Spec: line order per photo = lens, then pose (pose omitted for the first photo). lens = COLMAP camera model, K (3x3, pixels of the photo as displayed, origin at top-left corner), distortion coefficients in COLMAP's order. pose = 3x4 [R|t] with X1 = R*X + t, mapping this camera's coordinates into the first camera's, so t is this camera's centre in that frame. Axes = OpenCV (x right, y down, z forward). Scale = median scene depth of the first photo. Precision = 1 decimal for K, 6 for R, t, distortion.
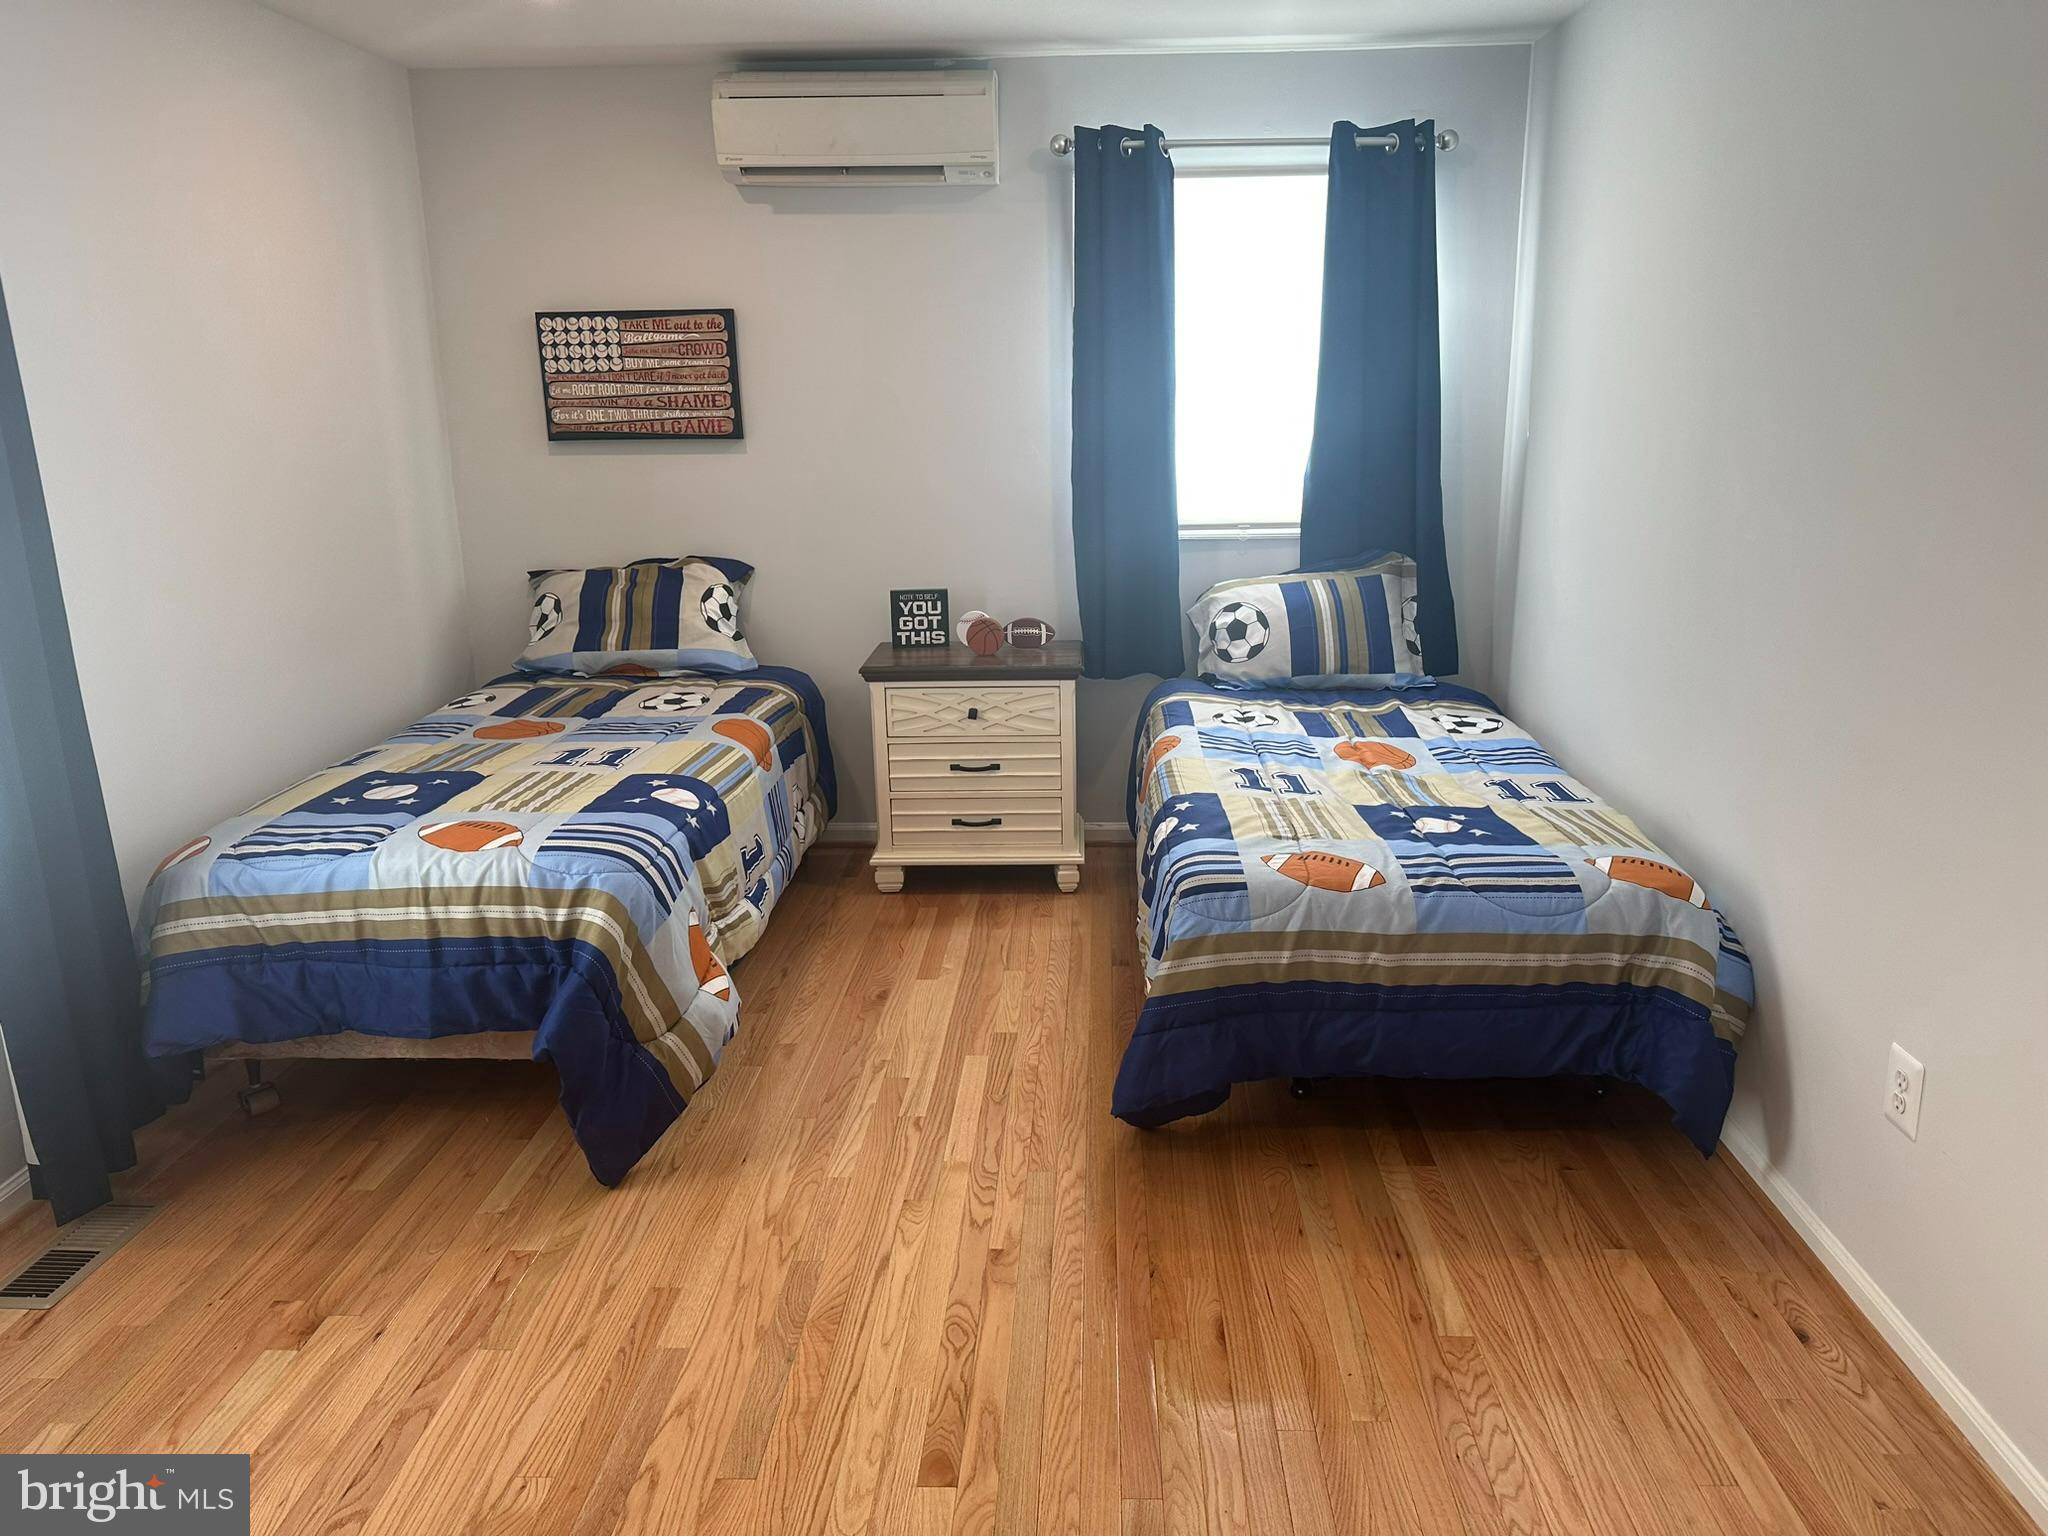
lens RADIAL K [[1419.1, 0, 1044.1], [0, 1419.1, 758.8], [0, 0, 1]] dist [0.142335, -0.246939]
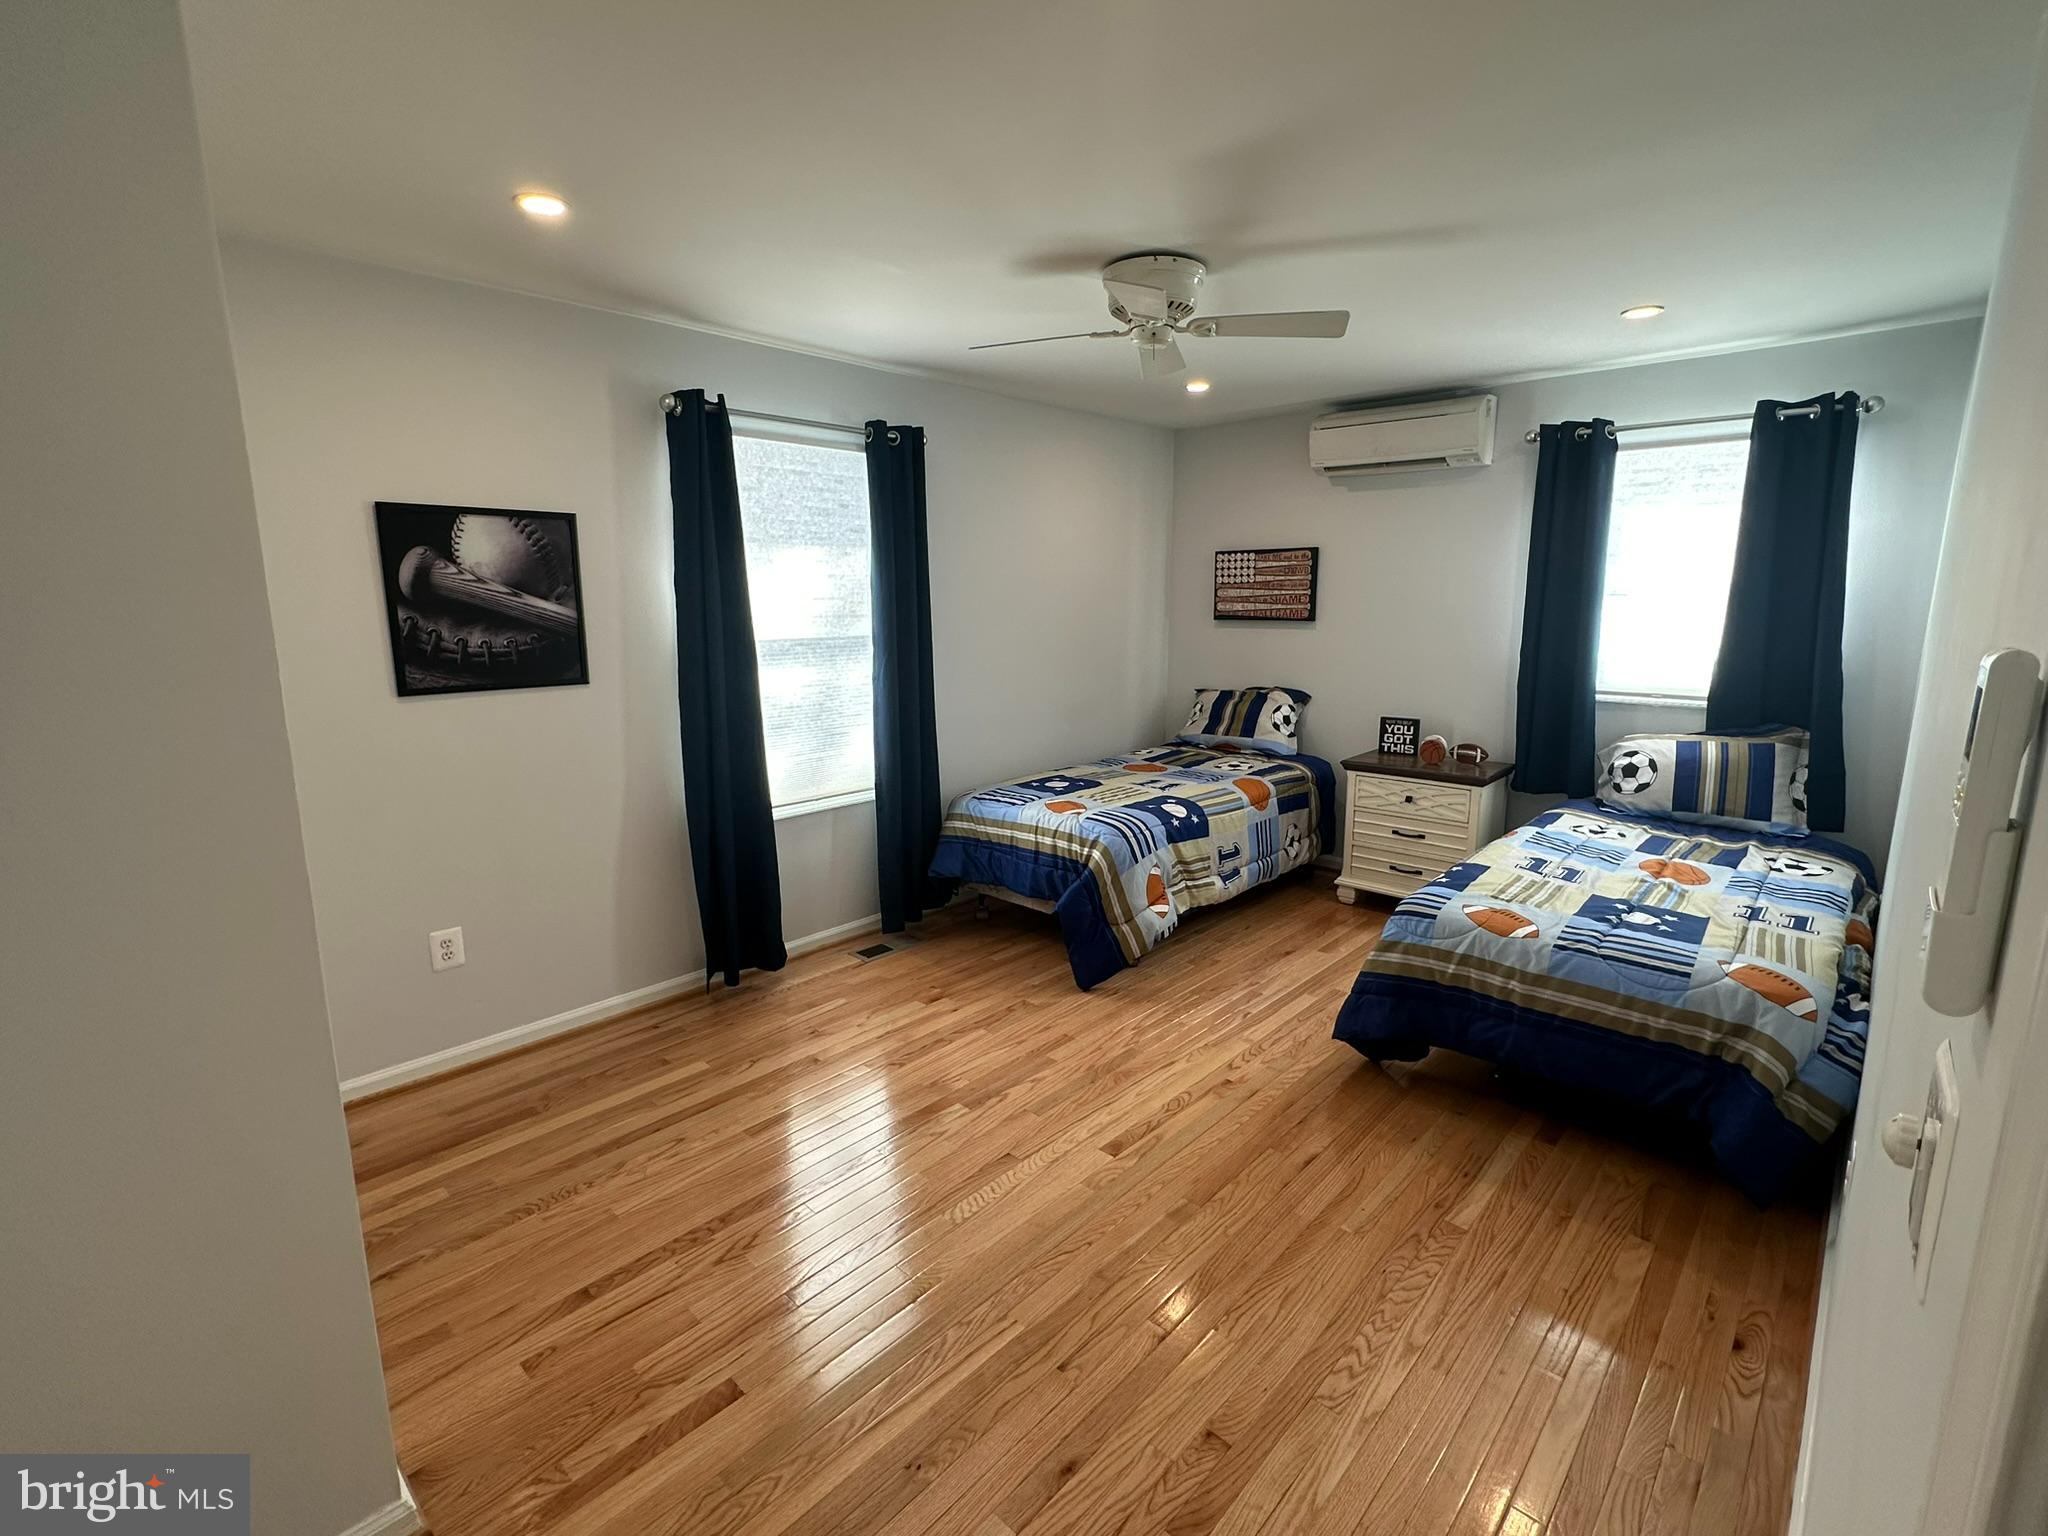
lens RADIAL K [[932.1, 0, 1024.0], [0, 932.1, 768.0], [0, 0, 1]] dist [0.001859, 0.000313]
pose [[0.753672, 0.133951, -0.643456, 0.303561], [-0.171004, 0.985259, 0.004809, 0.001429], [0.634615, 0.106409, 0.765468, -0.047675]]
